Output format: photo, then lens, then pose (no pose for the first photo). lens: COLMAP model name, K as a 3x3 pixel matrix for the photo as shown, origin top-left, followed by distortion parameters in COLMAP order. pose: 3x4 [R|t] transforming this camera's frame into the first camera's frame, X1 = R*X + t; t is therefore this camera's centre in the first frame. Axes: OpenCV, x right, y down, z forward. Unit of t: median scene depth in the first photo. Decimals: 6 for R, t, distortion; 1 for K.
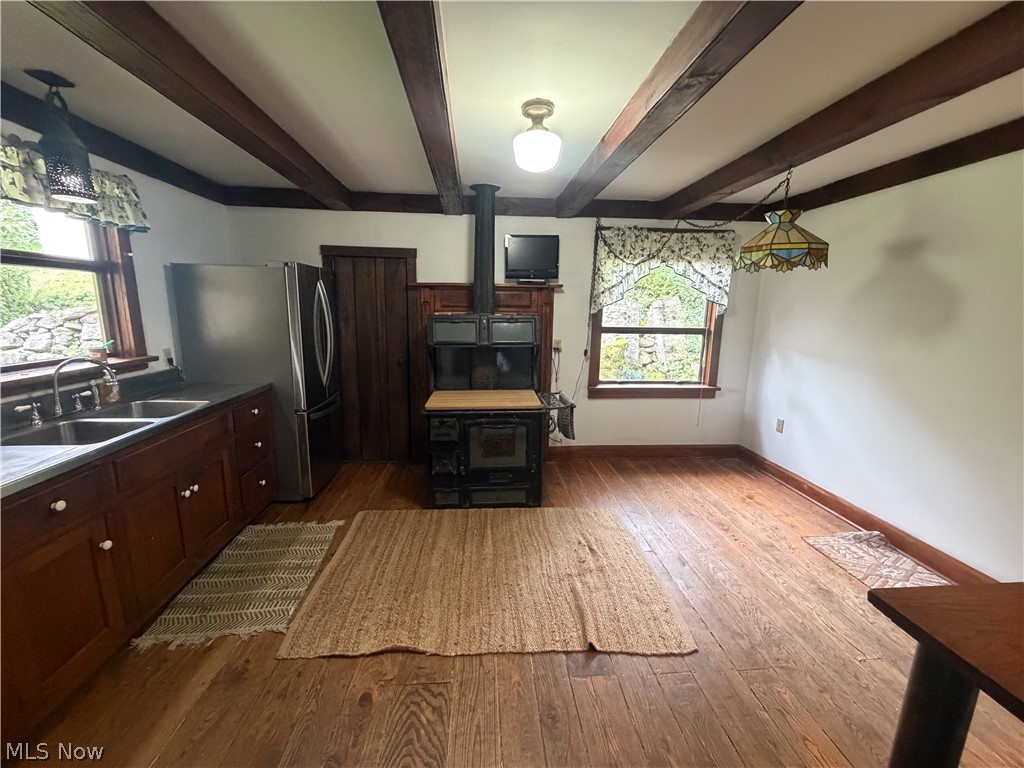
lens RADIAL K [[408.7, 0, 509.4], [0, 408.7, 382.8], [0, 0, 1]] dist [-0.001116, 0.000394]
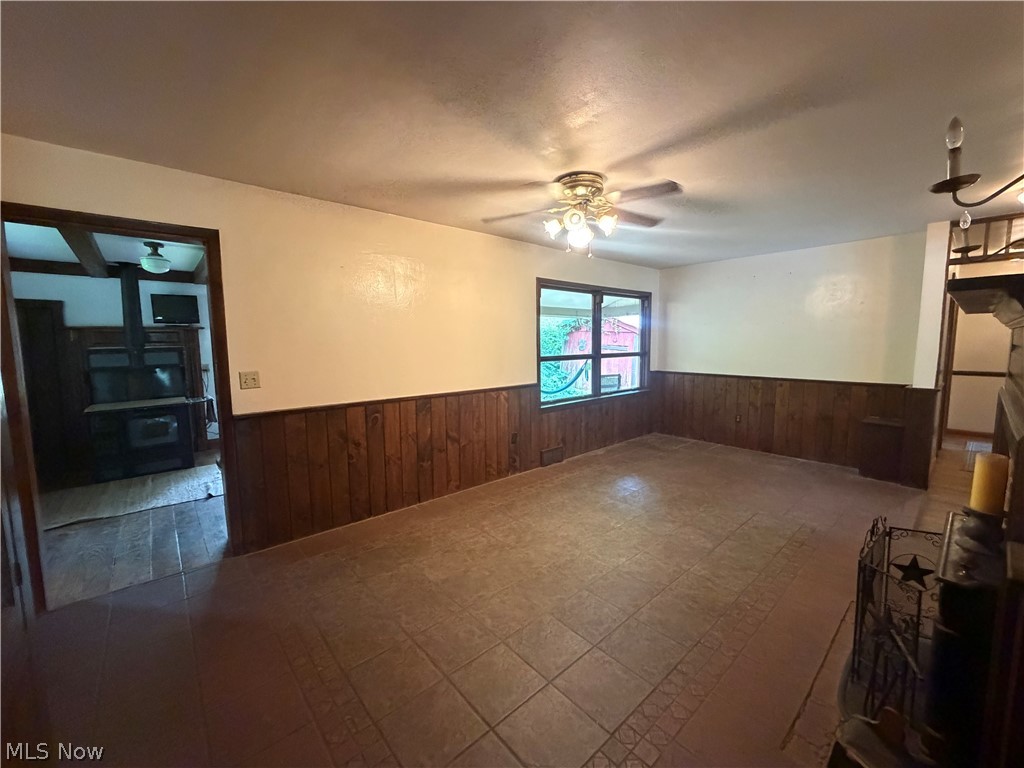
lens RADIAL K [[408.7, 0, 509.4], [0, 408.7, 382.8], [0, 0, 1]] dist [-0.001116, 0.000394]
pose [[0.796369, -0.086980, 0.598523, 0.137877], [0.140760, 0.989085, -0.043551, 0.240535], [-0.588203, 0.118931, 0.799921, -1.081329]]
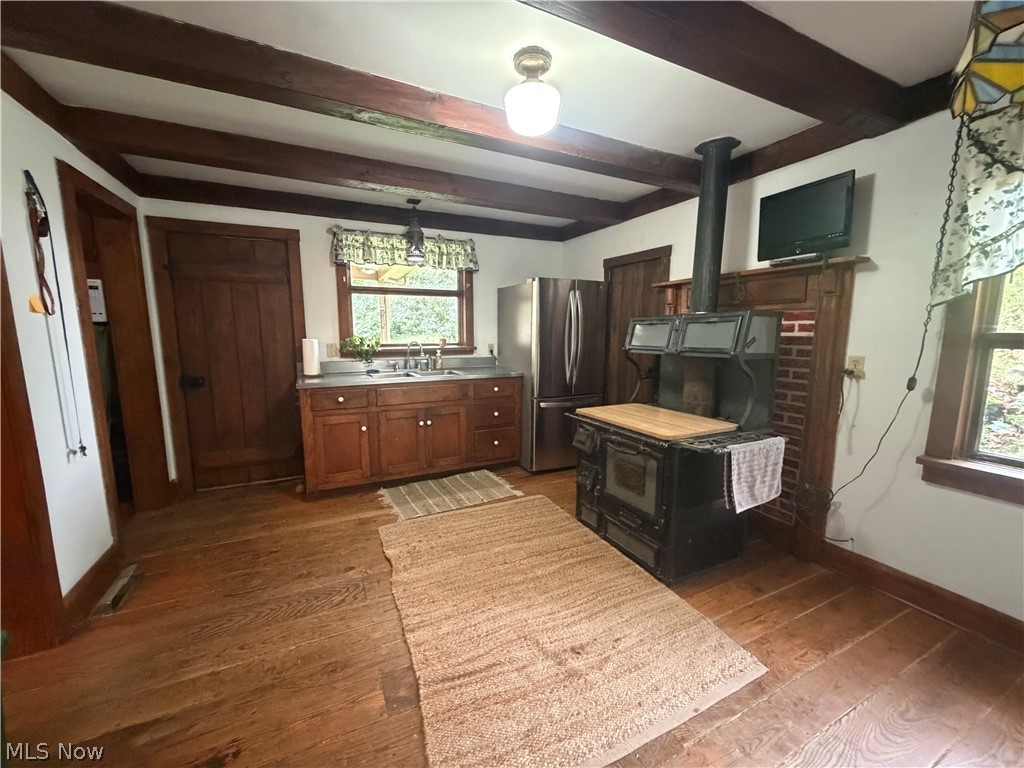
lens RADIAL K [[408.7, 0, 509.4], [0, 408.7, 382.8], [0, 0, 1]] dist [-0.001116, 0.000394]
pose [[0.364375, 0.107656, -0.925009, 0.620113], [-0.167668, 0.984647, 0.048550, -0.022896], [0.916034, 0.137404, 0.376831, 0.485475]]
